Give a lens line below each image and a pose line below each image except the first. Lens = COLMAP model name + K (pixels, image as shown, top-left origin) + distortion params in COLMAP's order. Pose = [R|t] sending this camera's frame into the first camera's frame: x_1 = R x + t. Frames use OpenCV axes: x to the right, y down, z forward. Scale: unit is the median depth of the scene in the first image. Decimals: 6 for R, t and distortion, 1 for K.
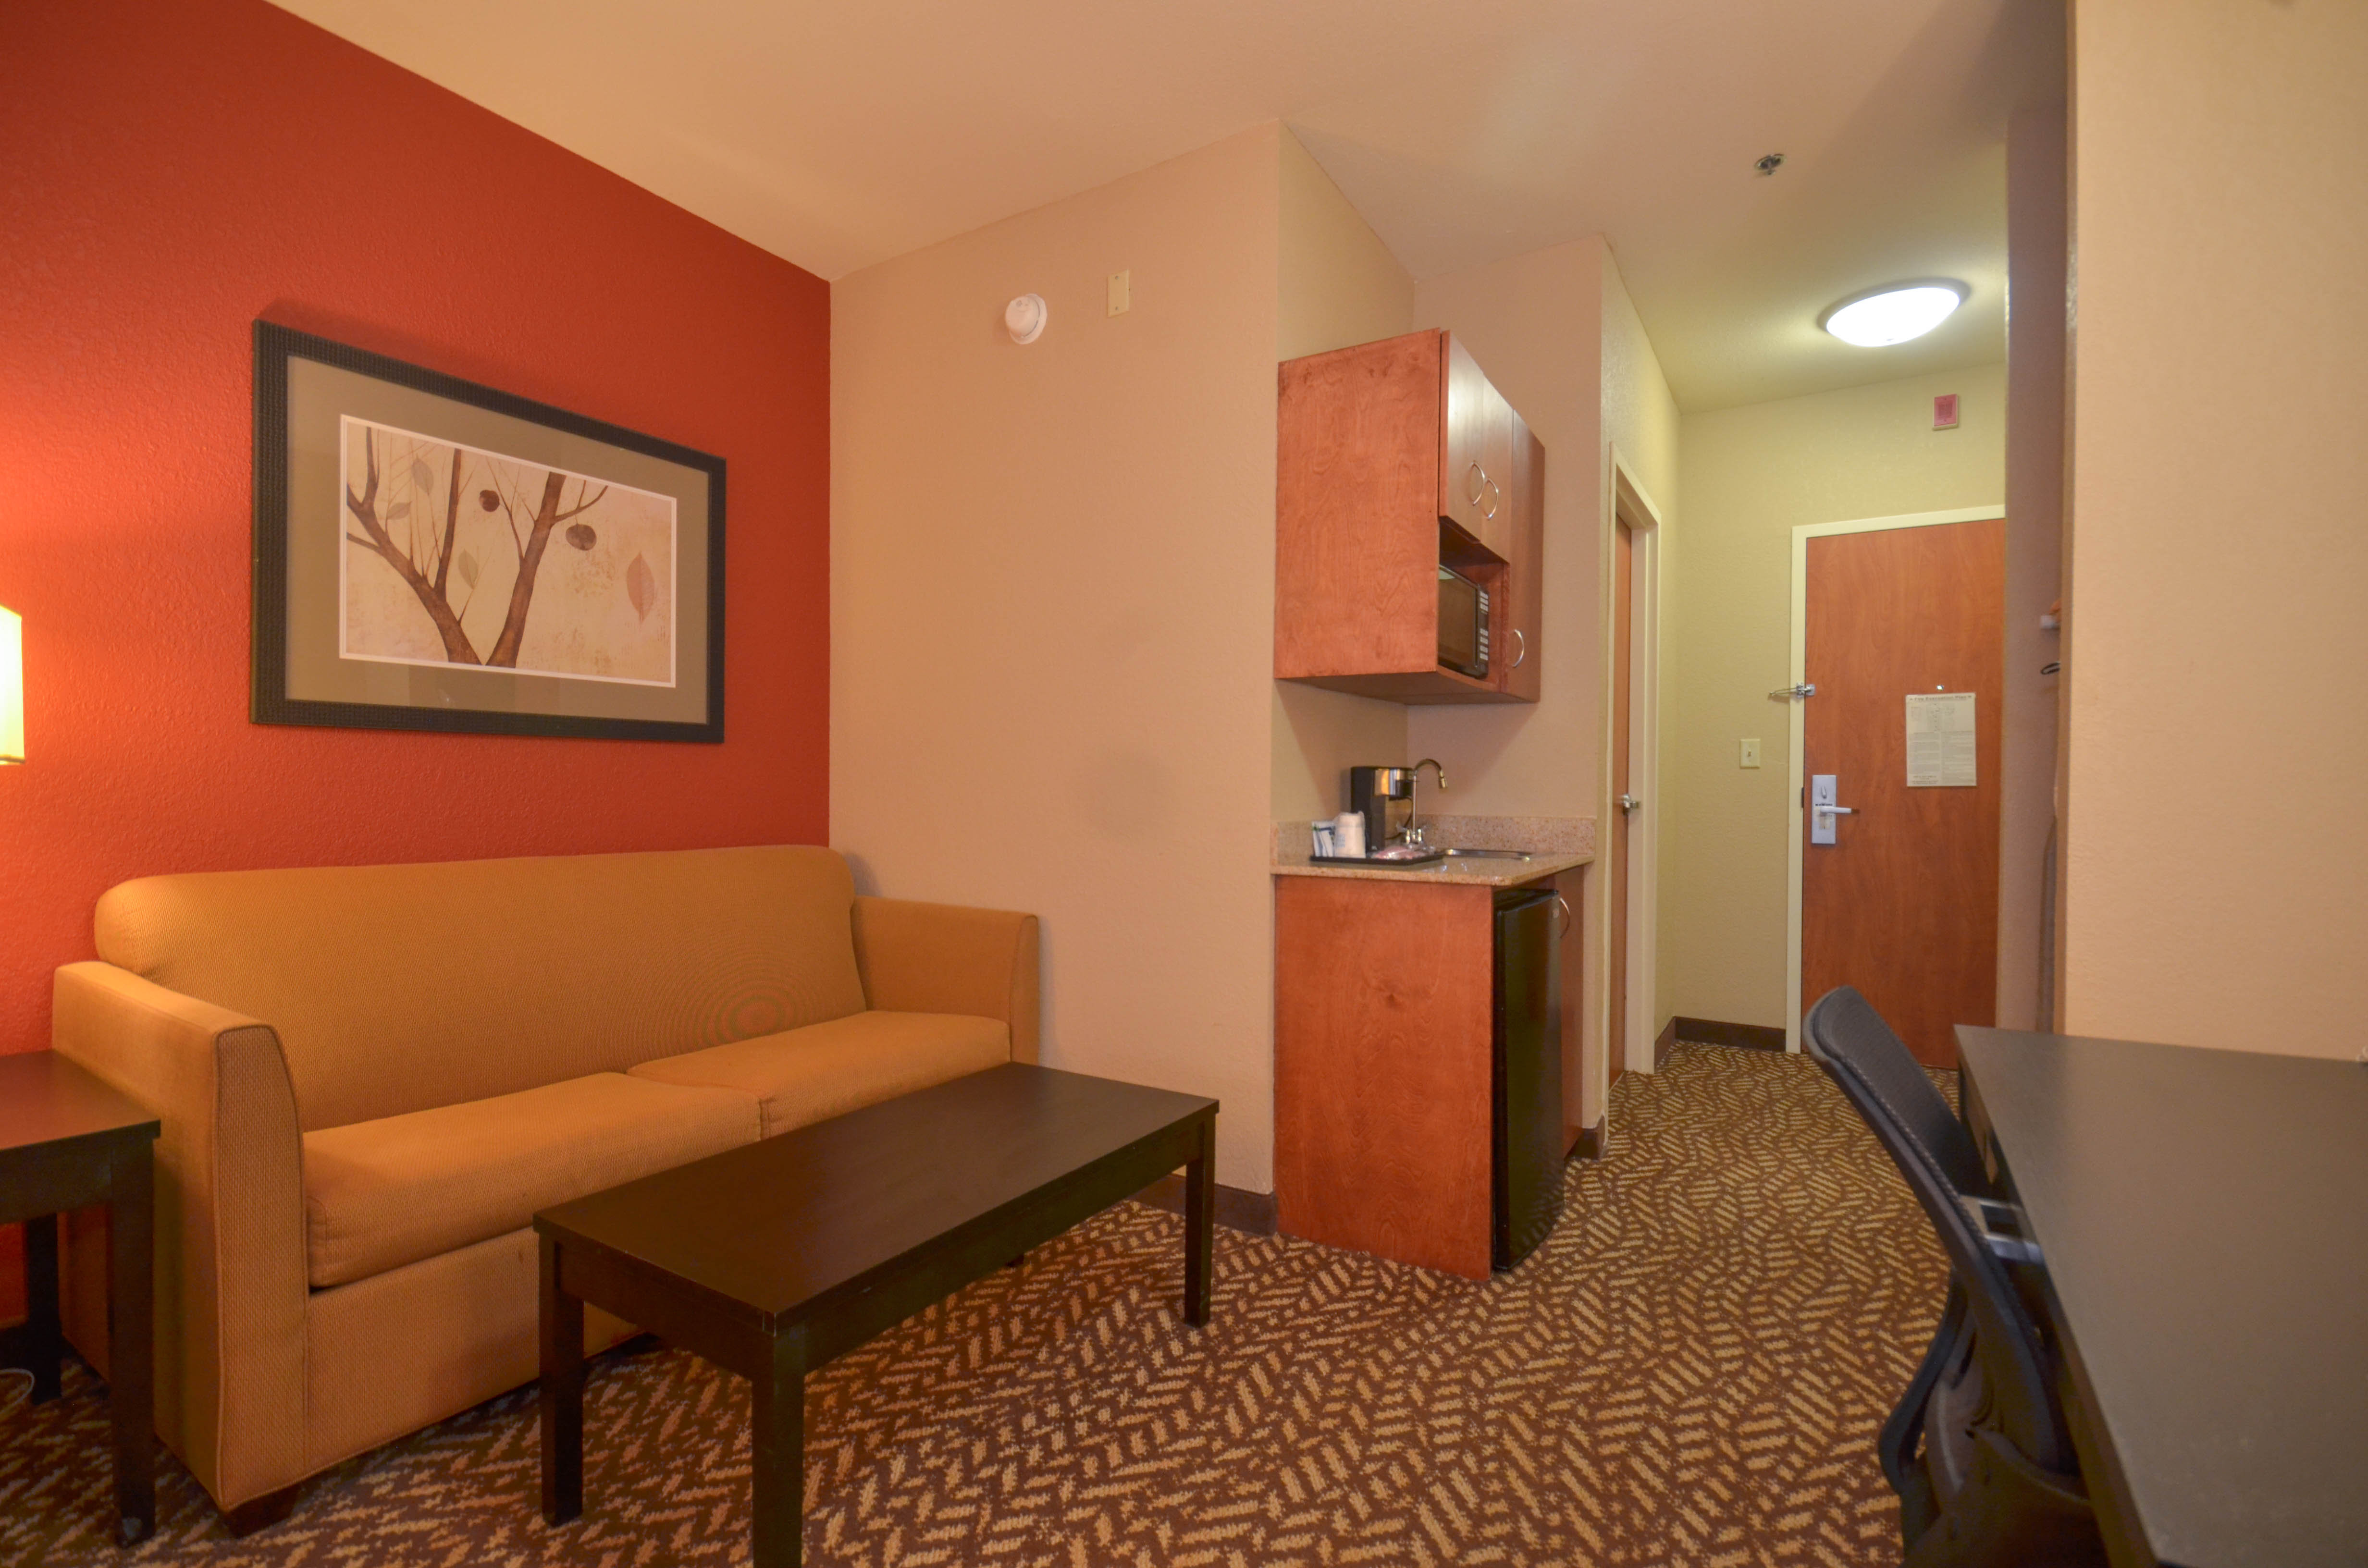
lens RADIAL K [[1079.2, 0, 1184.0], [0, 1079.2, 784.0], [0, 0, 1]] dist [-0.000454, -0.000092]
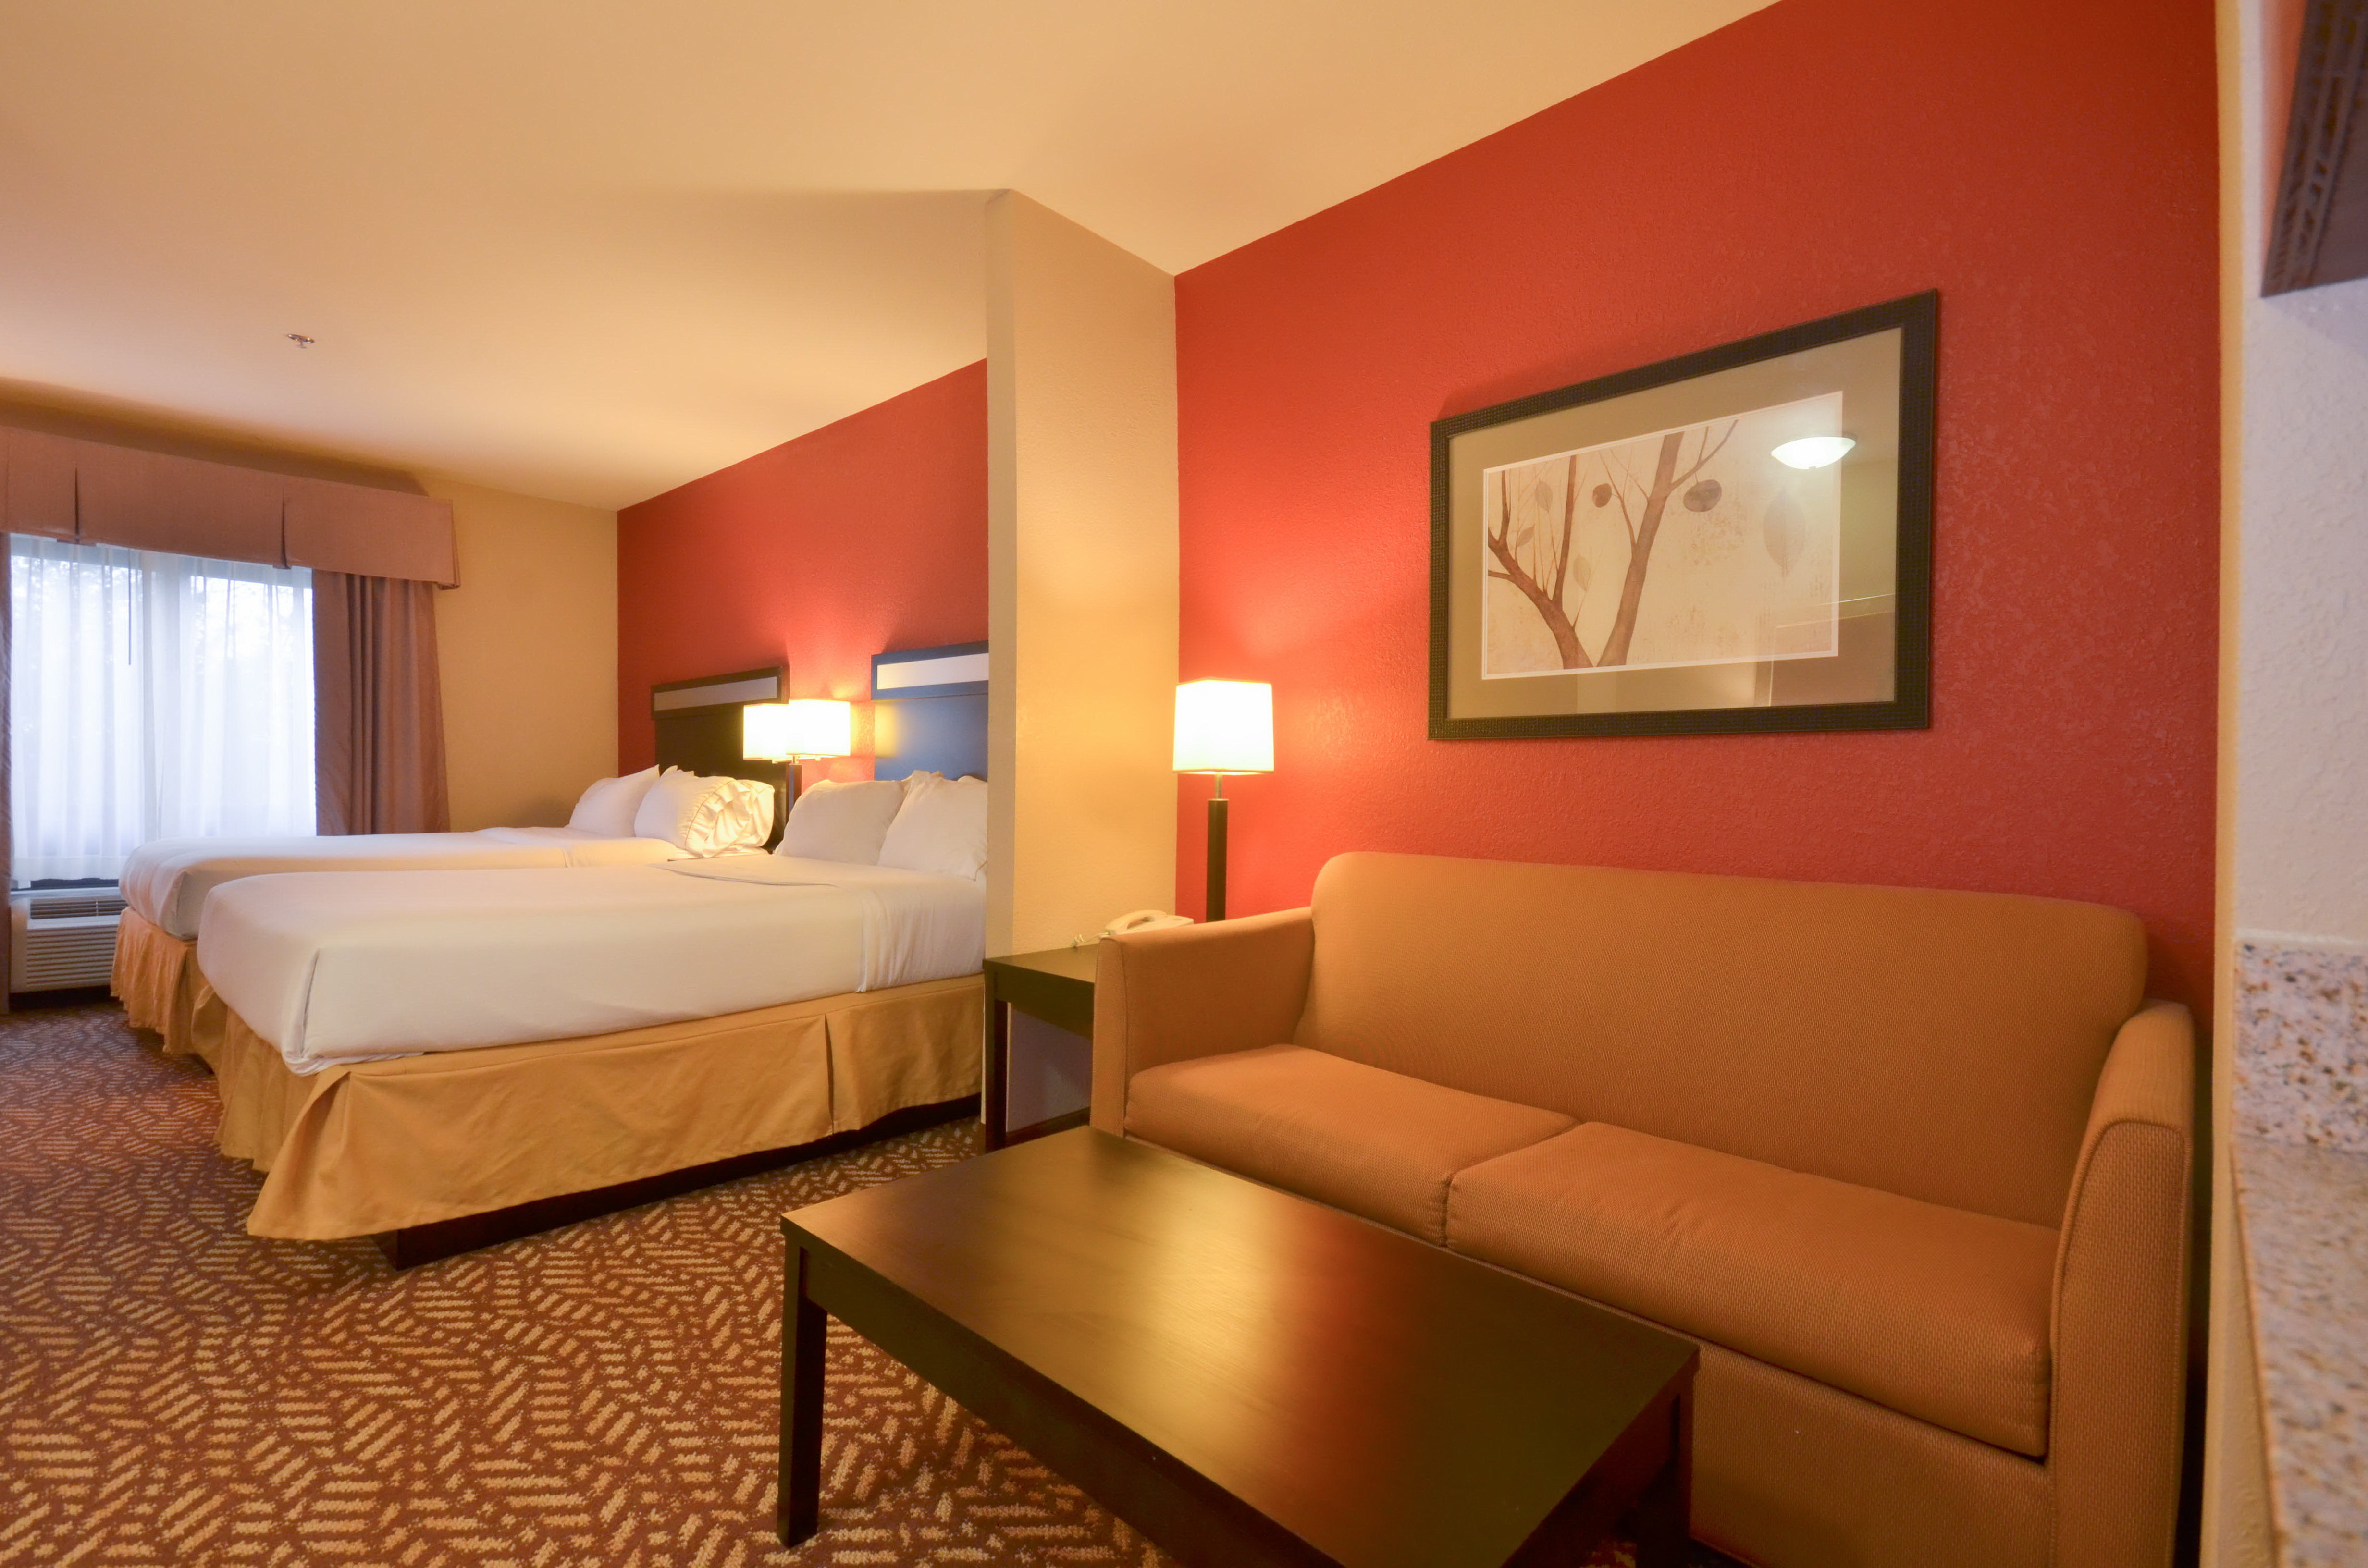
lens RADIAL K [[1051.3, 0, 1185.8], [0, 1051.3, 831.0], [0, 0, 1]] dist [0.084125, -0.027525]
pose [[-0.200443, 0.033359, -0.979137, 0.426382], [-0.019909, 0.999075, 0.038114, 0.011881], [0.979503, 0.027134, -0.199593, 0.913202]]
